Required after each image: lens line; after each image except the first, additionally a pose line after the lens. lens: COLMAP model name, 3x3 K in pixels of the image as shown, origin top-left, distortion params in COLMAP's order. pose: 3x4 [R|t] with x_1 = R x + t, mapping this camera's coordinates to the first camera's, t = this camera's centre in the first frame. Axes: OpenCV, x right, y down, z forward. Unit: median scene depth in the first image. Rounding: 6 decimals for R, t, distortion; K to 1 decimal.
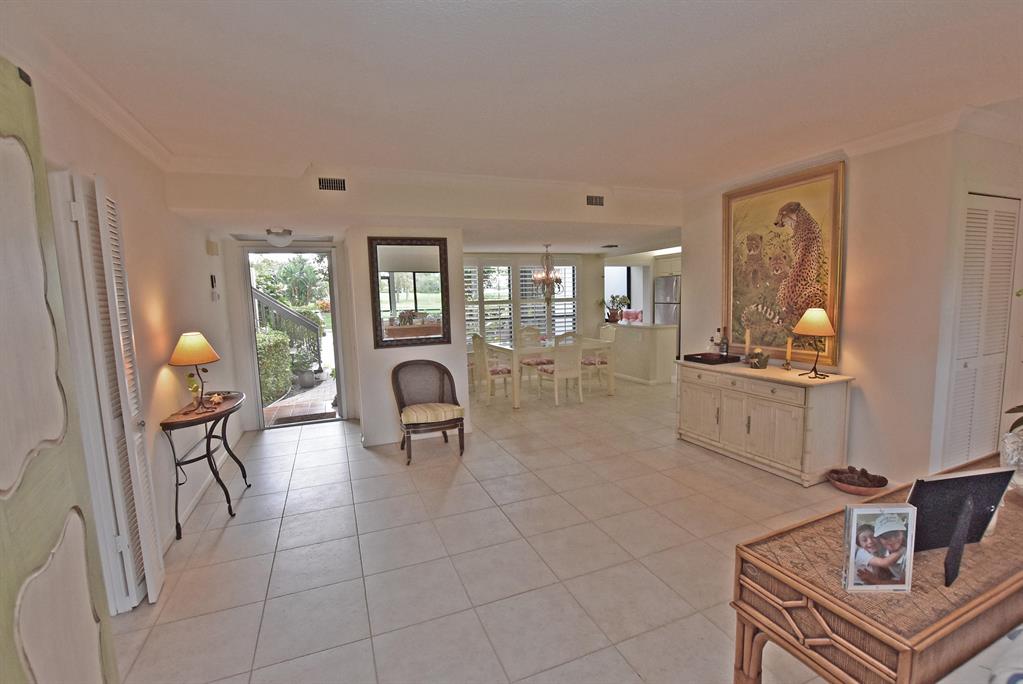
lens RADIAL K [[451.0, 0, 519.4], [0, 451.0, 344.2], [0, 0, 1]] dist [-0.029849, 0.000907]
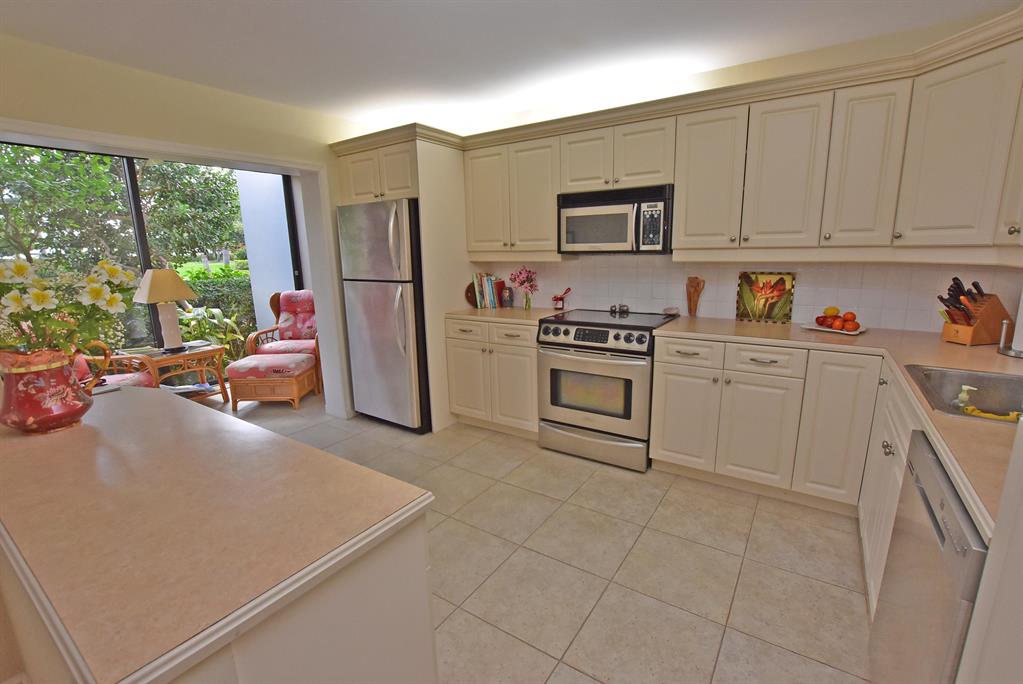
lens RADIAL K [[451.0, 0, 519.4], [0, 451.0, 344.2], [0, 0, 1]] dist [-0.029849, 0.000907]
pose [[0.826082, -0.100292, 0.554554, 0.247505], [0.054704, 0.993660, 0.098216, -0.078638], [-0.560888, -0.050798, 0.826332, 0.735289]]
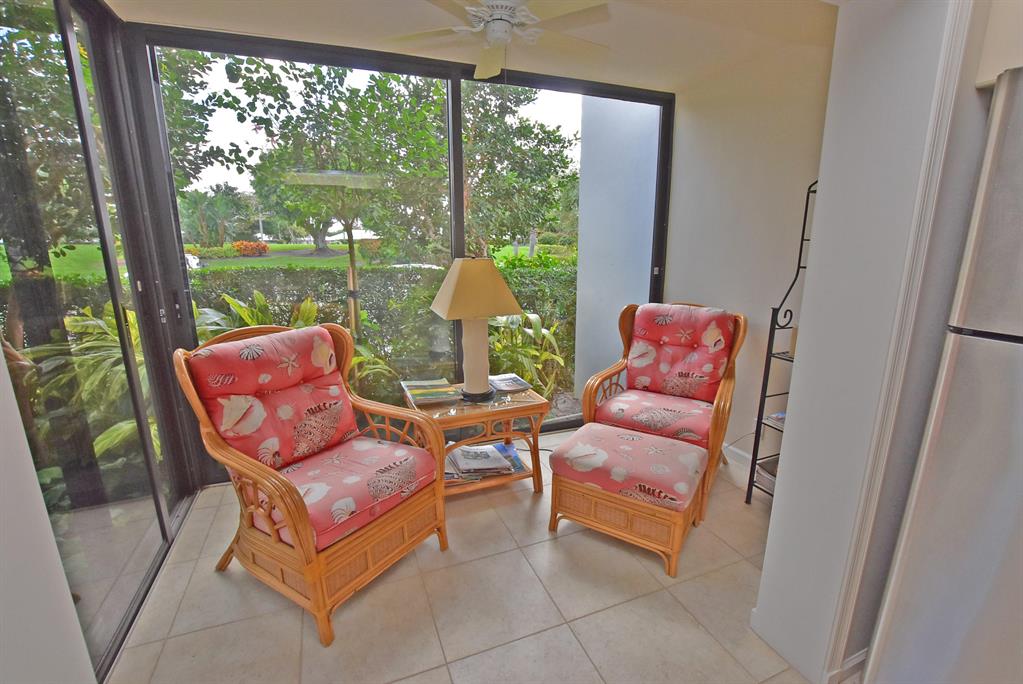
lens RADIAL K [[451.0, 0, 519.4], [0, 451.0, 344.2], [0, 0, 1]] dist [-0.029849, 0.000907]
pose [[0.999537, 0.028507, 0.010678, 0.228488], [-0.029545, 0.992953, 0.114770, -0.111407], [-0.007331, -0.115032, 0.993335, 1.044722]]
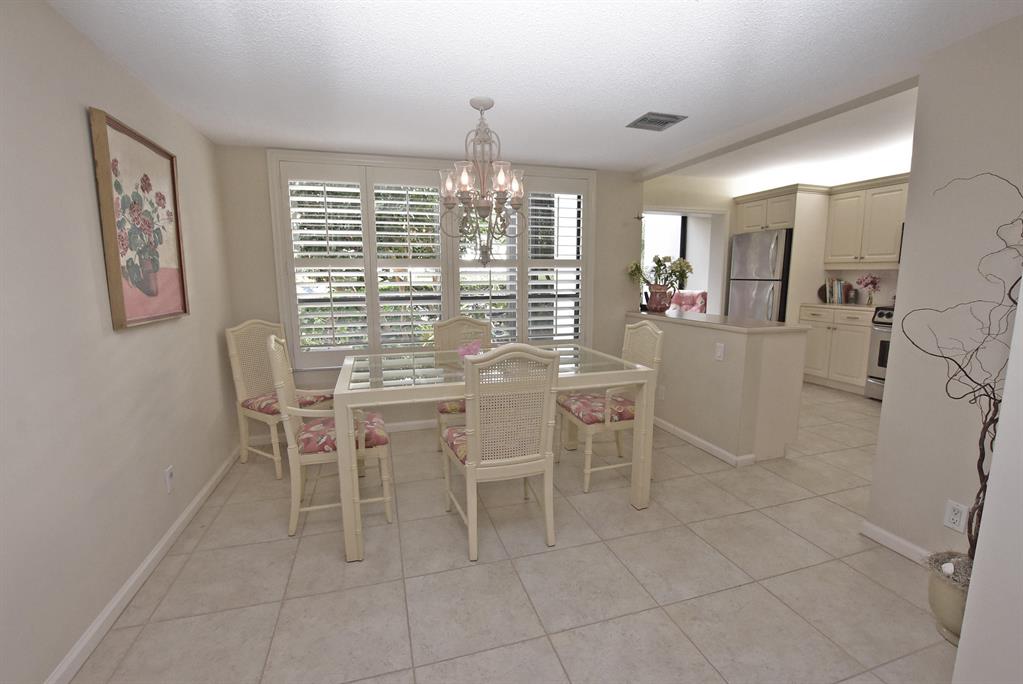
lens RADIAL K [[451.0, 0, 519.4], [0, 451.0, 344.2], [0, 0, 1]] dist [-0.029849, 0.000907]
pose [[0.995904, 0.041565, -0.080298, 0.099013], [-0.038101, 0.998296, 0.044203, -0.029050], [0.081999, -0.040963, 0.995790, 0.489092]]
